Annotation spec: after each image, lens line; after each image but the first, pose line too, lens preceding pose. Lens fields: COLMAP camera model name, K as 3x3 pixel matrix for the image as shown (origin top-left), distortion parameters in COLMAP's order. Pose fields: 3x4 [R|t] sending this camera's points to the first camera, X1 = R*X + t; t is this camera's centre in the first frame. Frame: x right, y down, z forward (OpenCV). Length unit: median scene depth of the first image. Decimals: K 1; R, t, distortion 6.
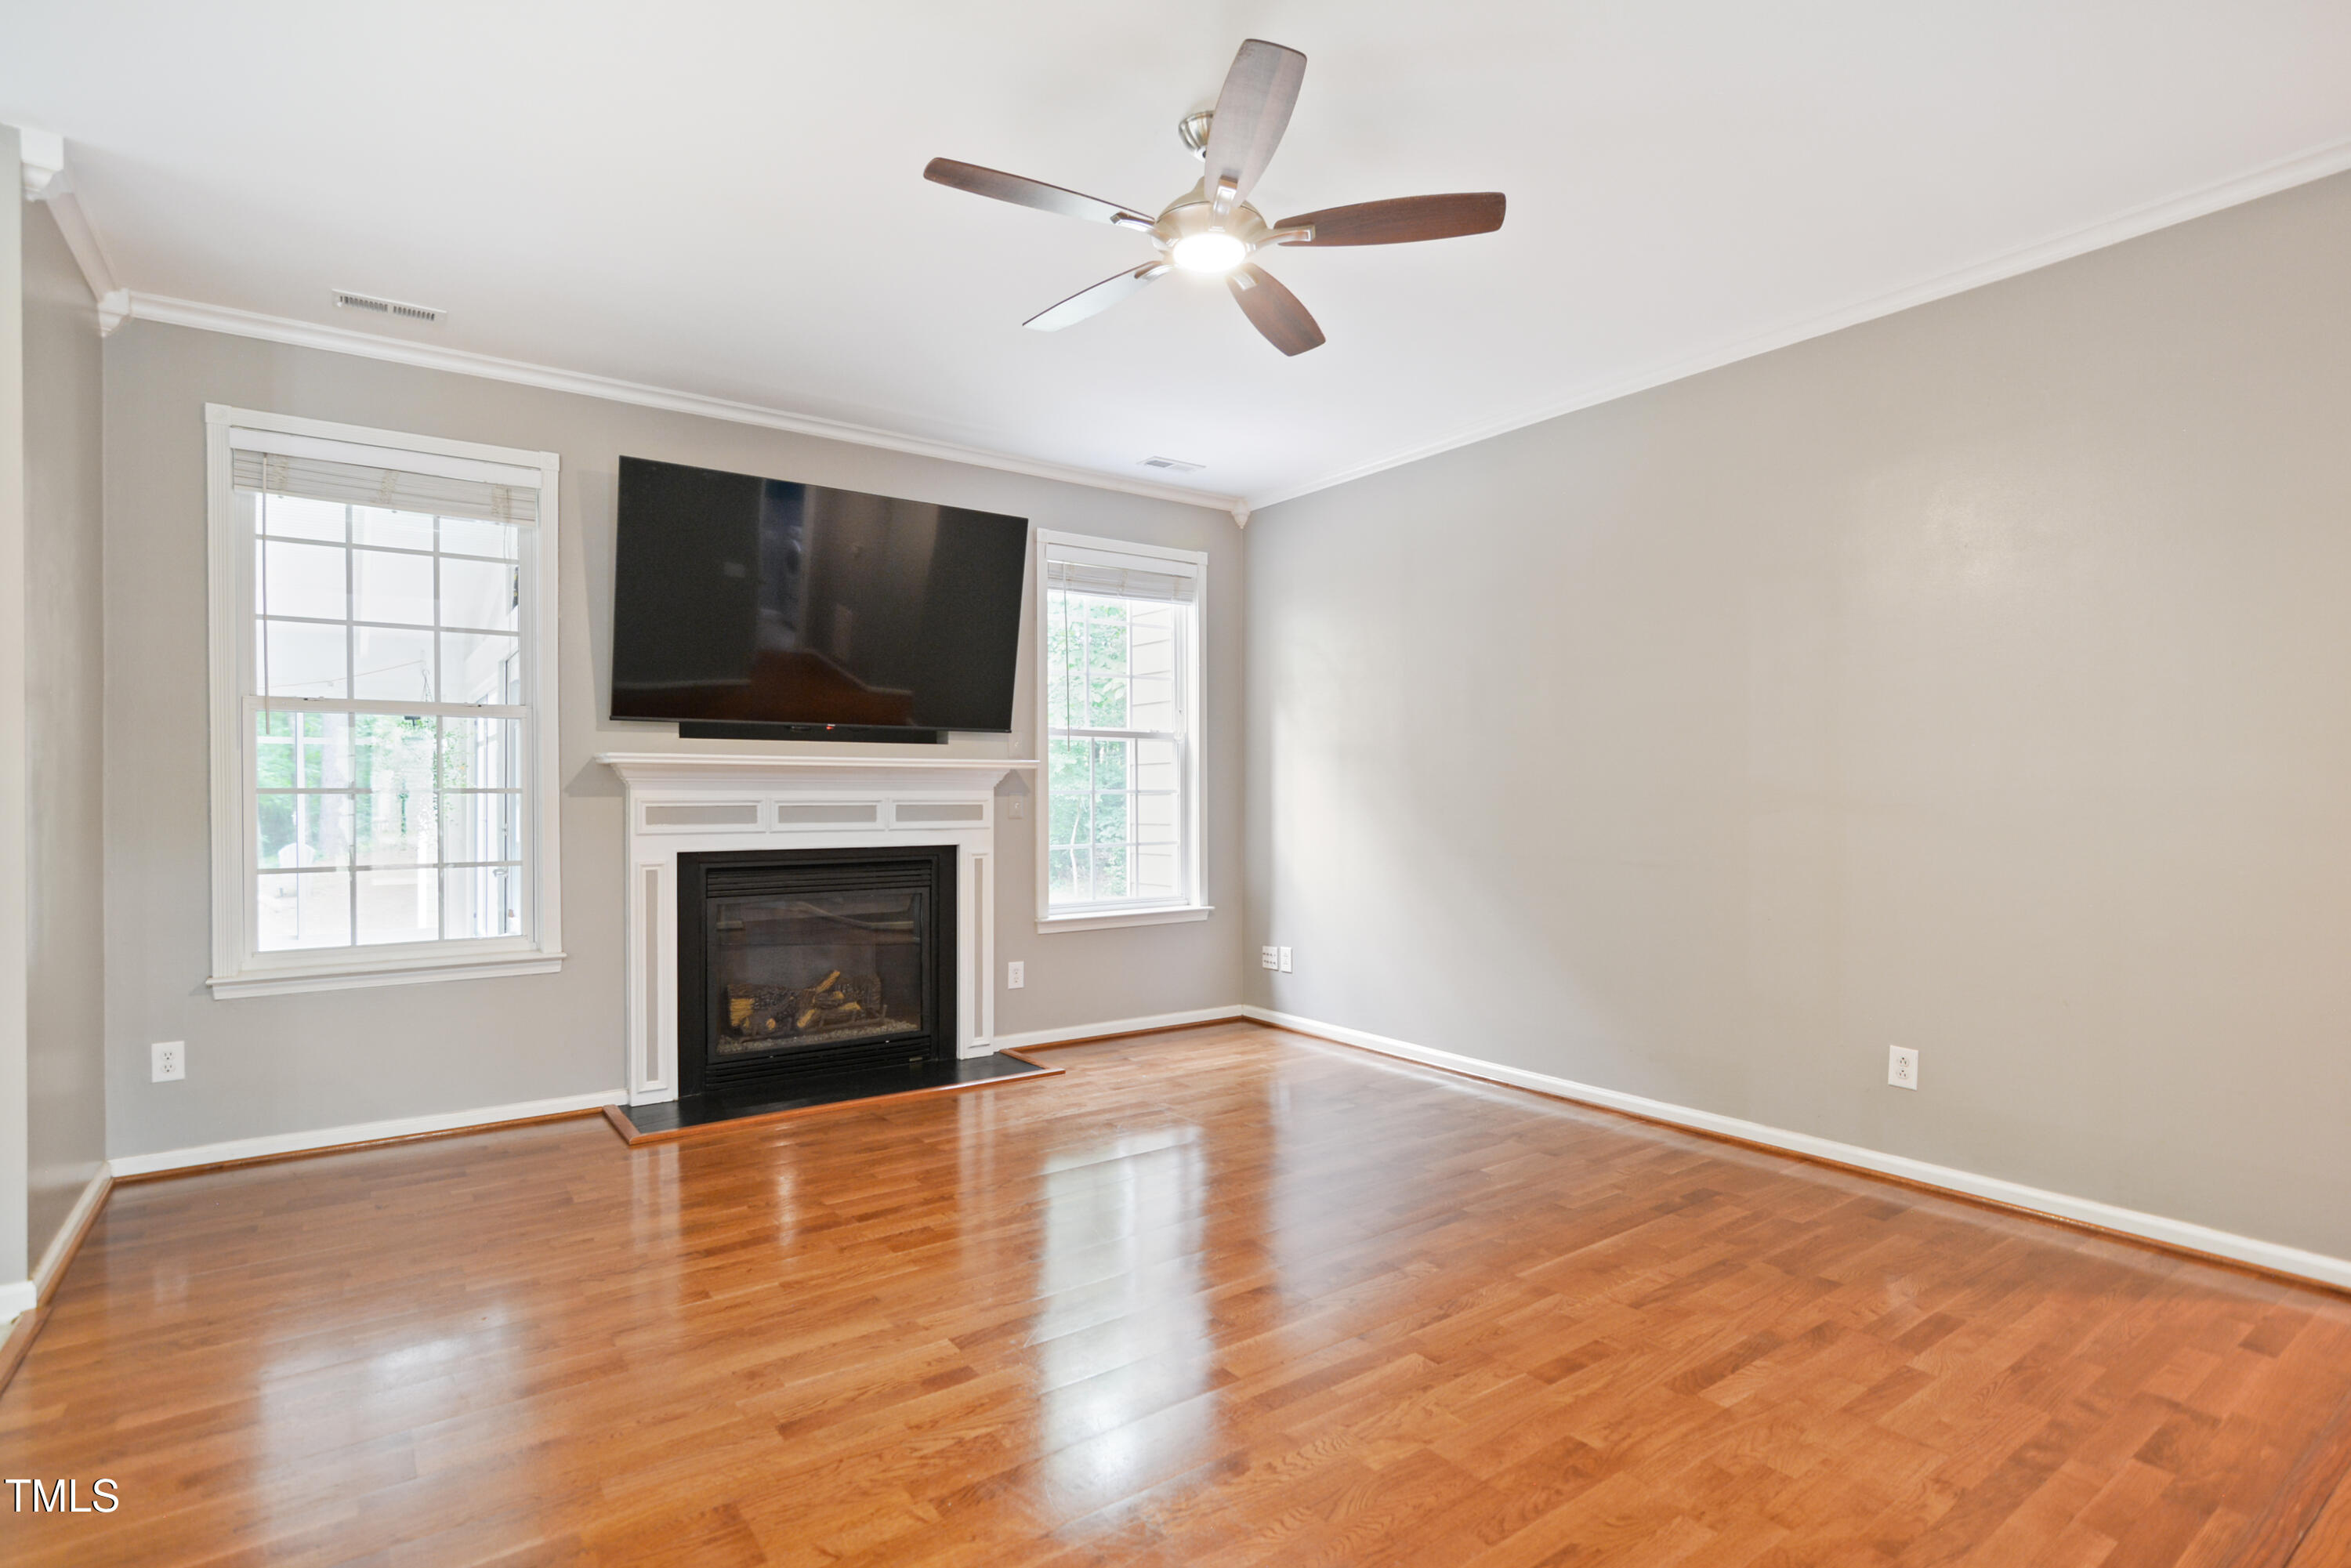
lens RADIAL K [[1149.5, 0, 1175.5], [0, 1149.5, 784.0], [0, 0, 1]] dist [0.002511, 0.000173]
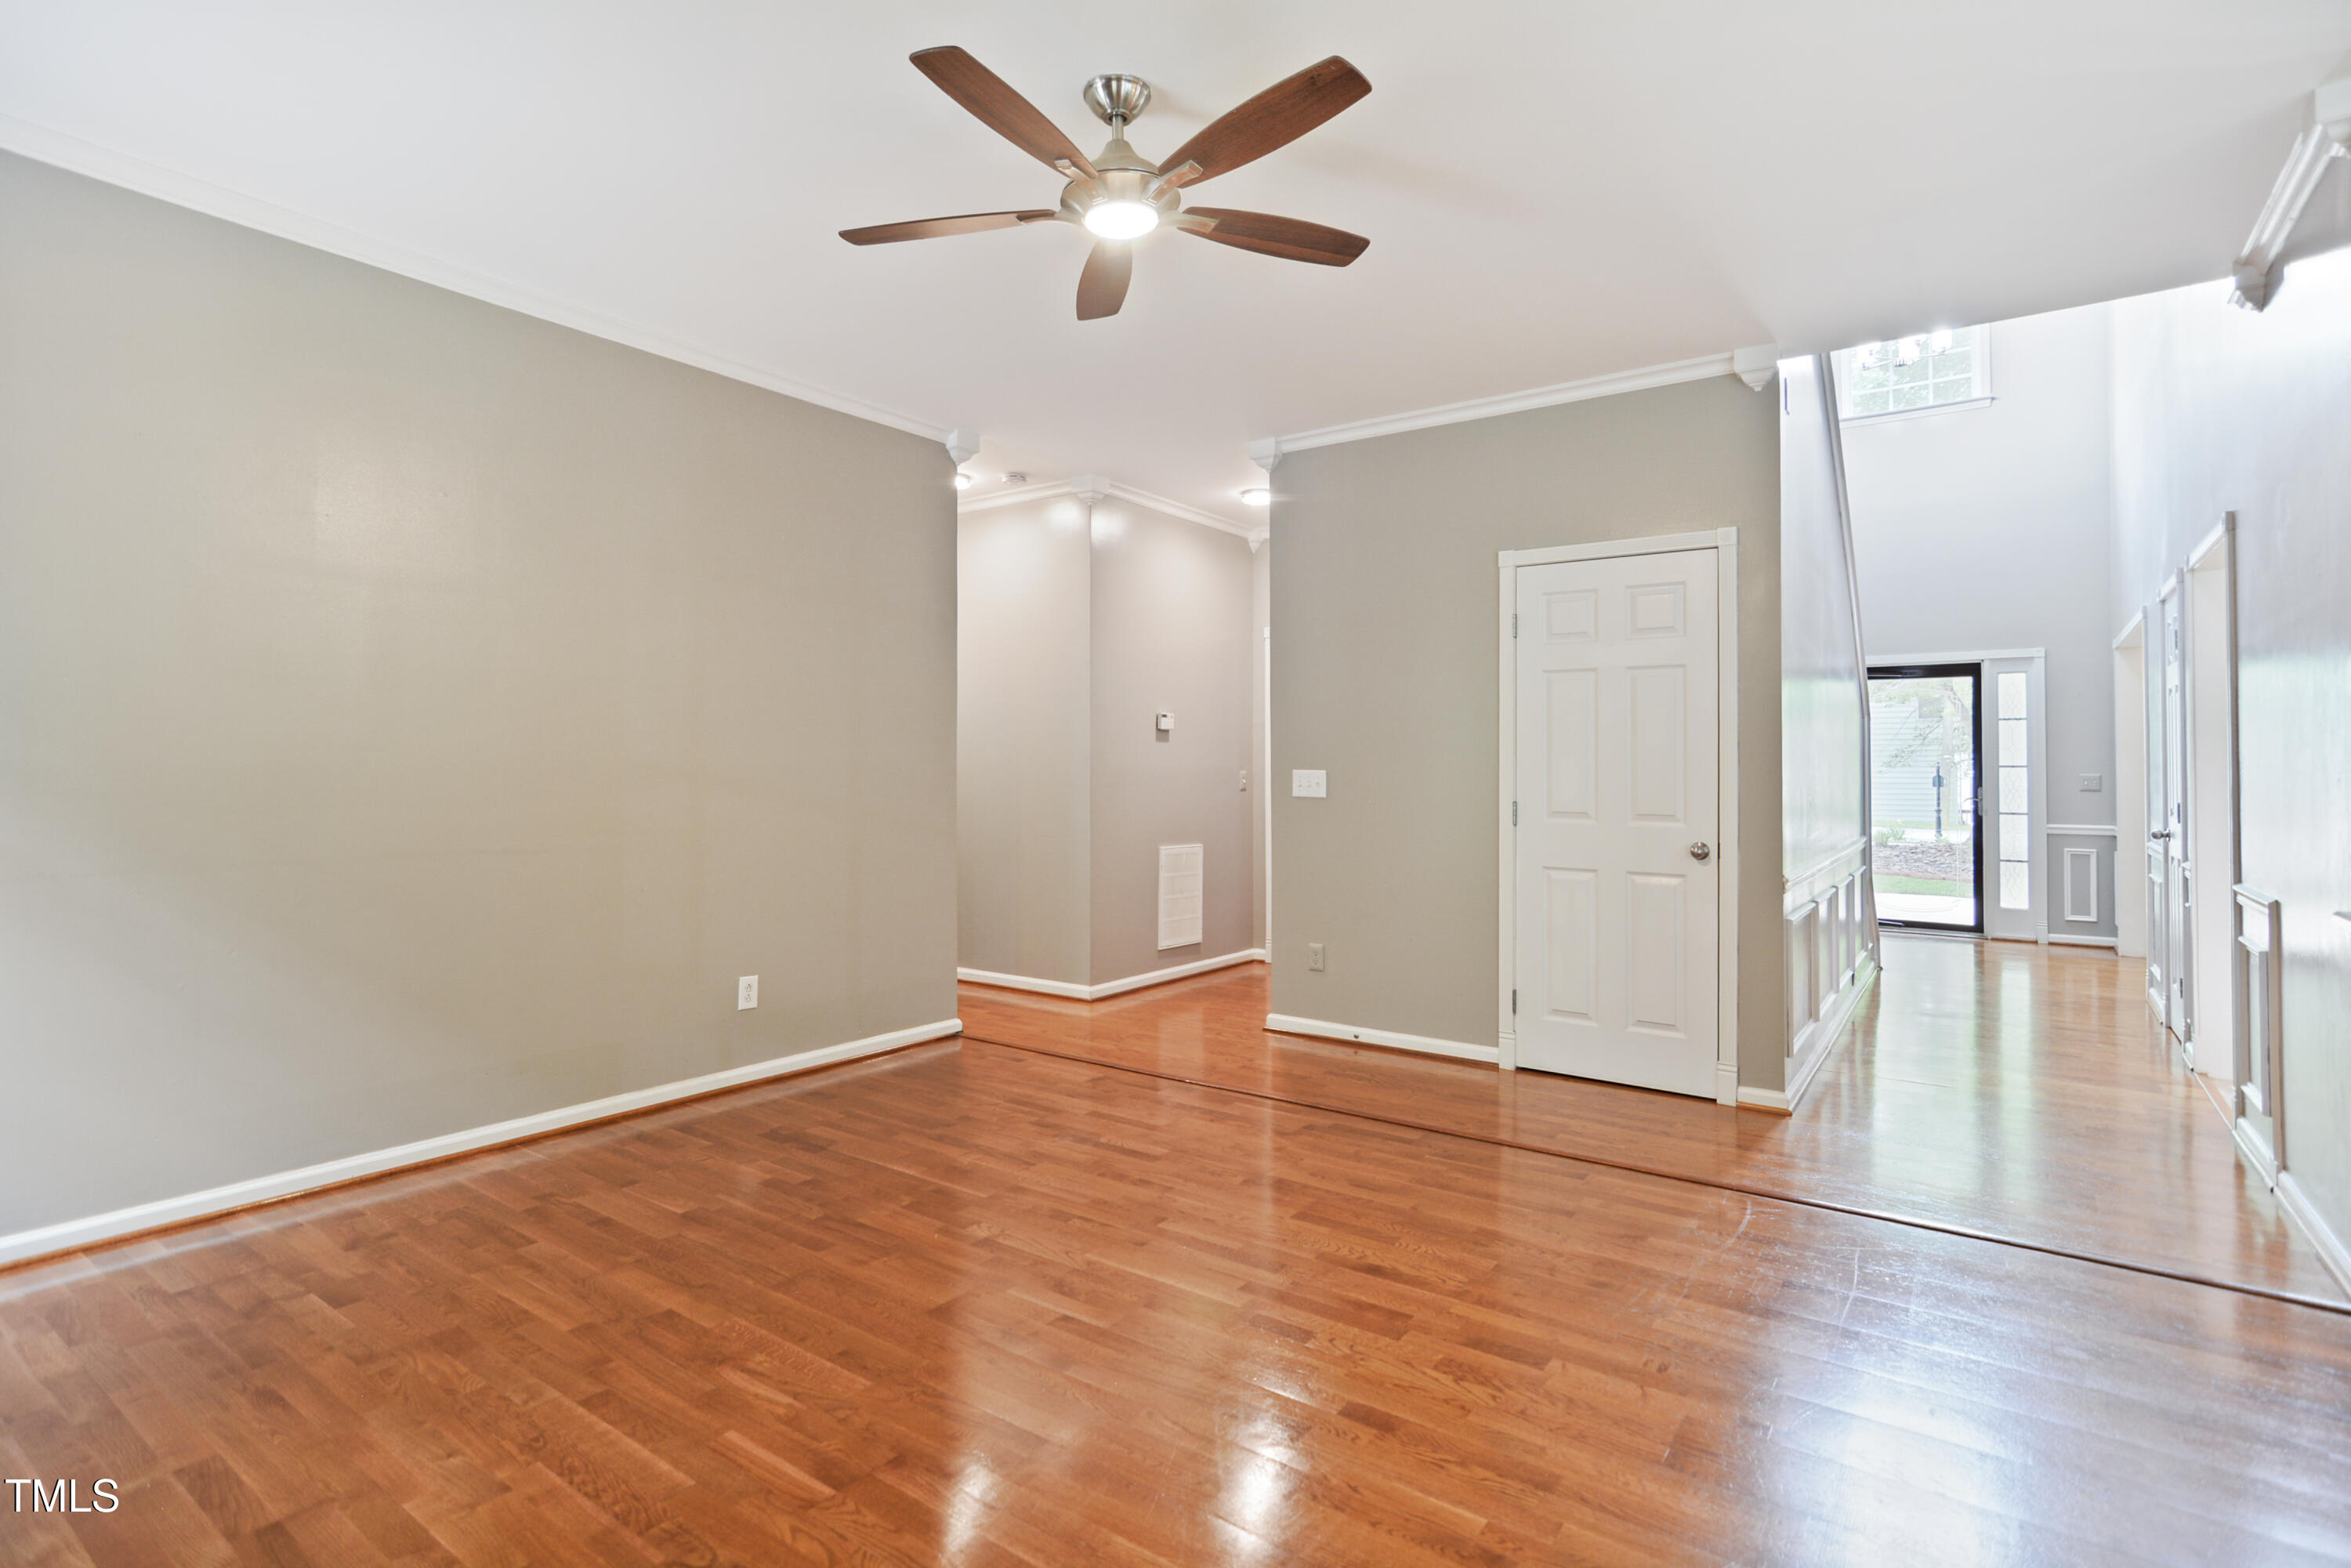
lens RADIAL K [[1149.5, 0, 1175.5], [0, 1149.5, 784.0], [0, 0, 1]] dist [0.002511, 0.000173]
pose [[-0.317727, -0.005942, 0.948164, -0.780180], [-0.016514, 0.999863, 0.000732, 0.019633], [-0.948038, -0.015426, -0.317782, 1.124648]]
